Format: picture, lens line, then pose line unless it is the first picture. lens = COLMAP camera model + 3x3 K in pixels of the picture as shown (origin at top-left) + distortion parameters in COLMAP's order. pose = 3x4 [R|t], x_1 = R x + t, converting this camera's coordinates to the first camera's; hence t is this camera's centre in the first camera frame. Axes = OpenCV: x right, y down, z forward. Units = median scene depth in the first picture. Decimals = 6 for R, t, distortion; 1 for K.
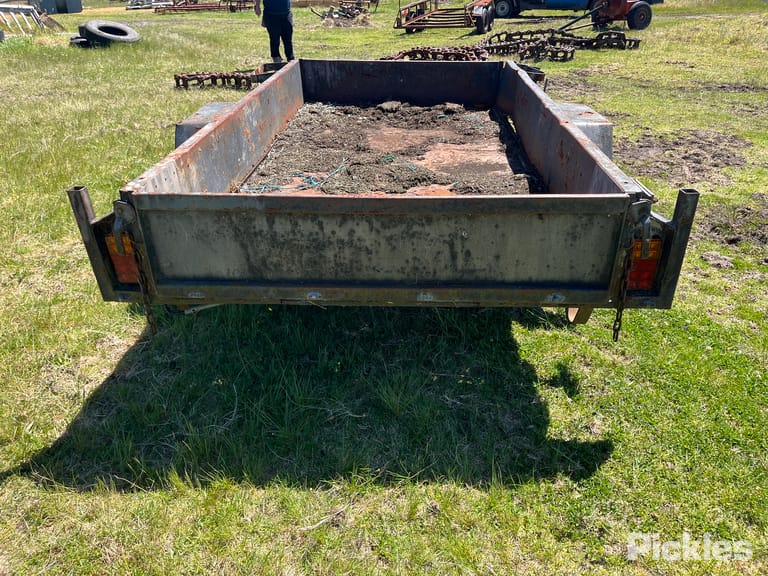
lens RADIAL K [[579.3, 0, 390.4], [0, 579.3, 287.3], [0, 0, 1]] dist [0.061865, -0.090053]
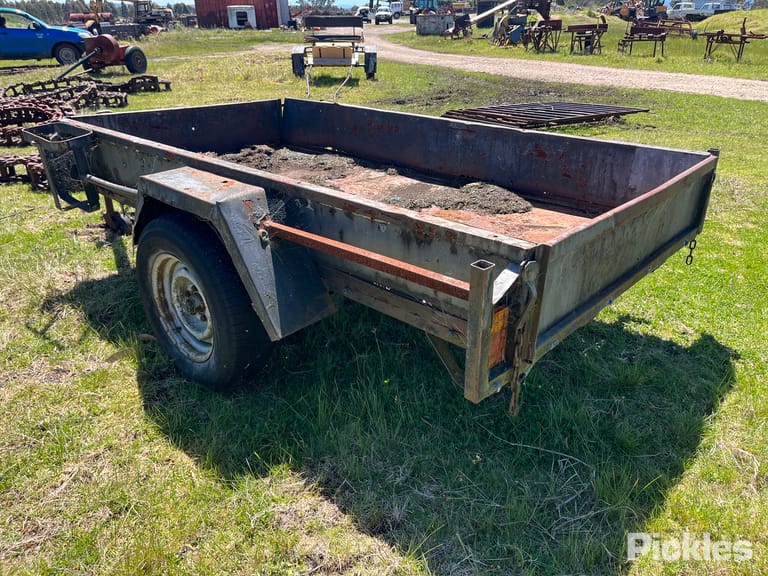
lens RADIAL K [[579.3, 0, 389.6], [0, 579.3, 291.7], [0, 0, 1]] dist [0.061865, -0.090053]
pose [[0.638931, -0.312873, 0.702764, -0.496505], [0.354822, 0.930432, 0.091638, -0.106045], [-0.682546, 0.190806, 0.705496, 0.232760]]
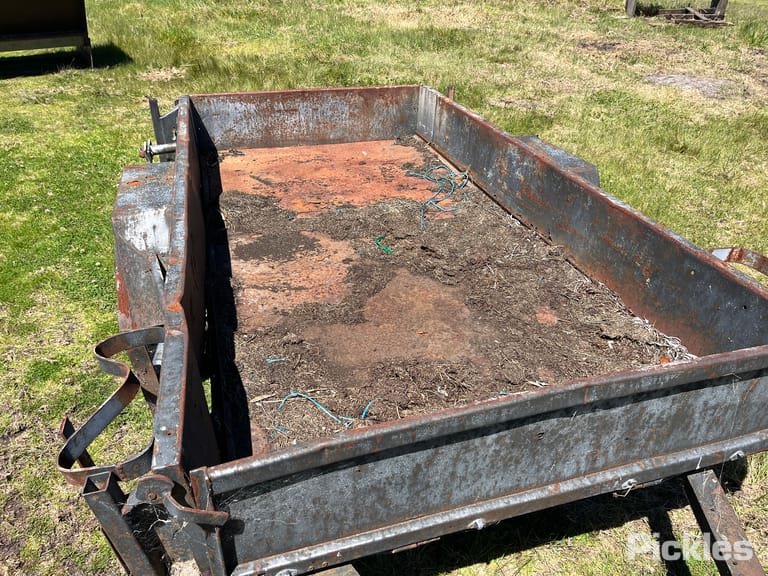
lens RADIAL K [[579.3, 0, 381.2], [0, 579.3, 286.9], [0, 0, 1]] dist [0.061865, -0.090053]
pose [[-0.947933, 0.155459, -0.277948, 0.174617], [-0.161292, 0.518198, 0.839914, -0.651221], [0.274605, 0.841013, -0.466143, 1.077639]]
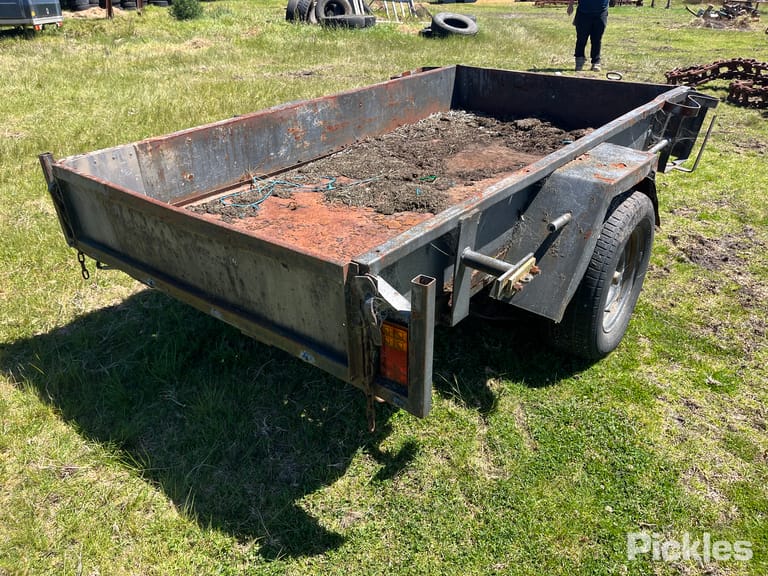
lens RADIAL K [[579.3, 0, 380.4], [0, 579.3, 283.7], [0, 0, 1]] dist [0.061865, -0.090053]
pose [[0.810429, 0.271494, -0.519129, 0.354550], [-0.268520, 0.959716, 0.082718, -0.085152], [0.520674, 0.072359, 0.850683, 0.125570]]
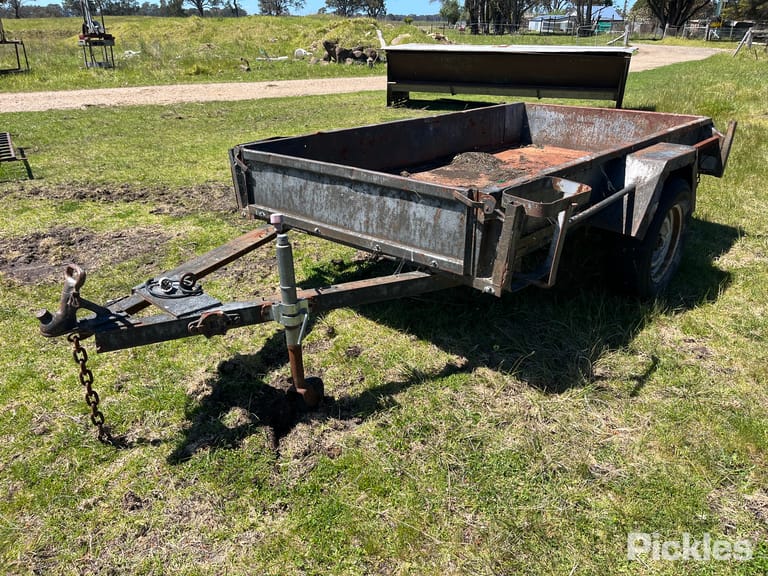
lens RADIAL K [[579.3, 0, 387.9], [0, 579.3, 293.5], [0, 0, 1]] dist [0.061865, -0.090053]
pose [[-0.767668, -0.254722, 0.588049, -0.428777], [0.310315, 0.655107, 0.688869, -0.721362], [-0.560705, 0.711303, -0.423861, 1.347448]]
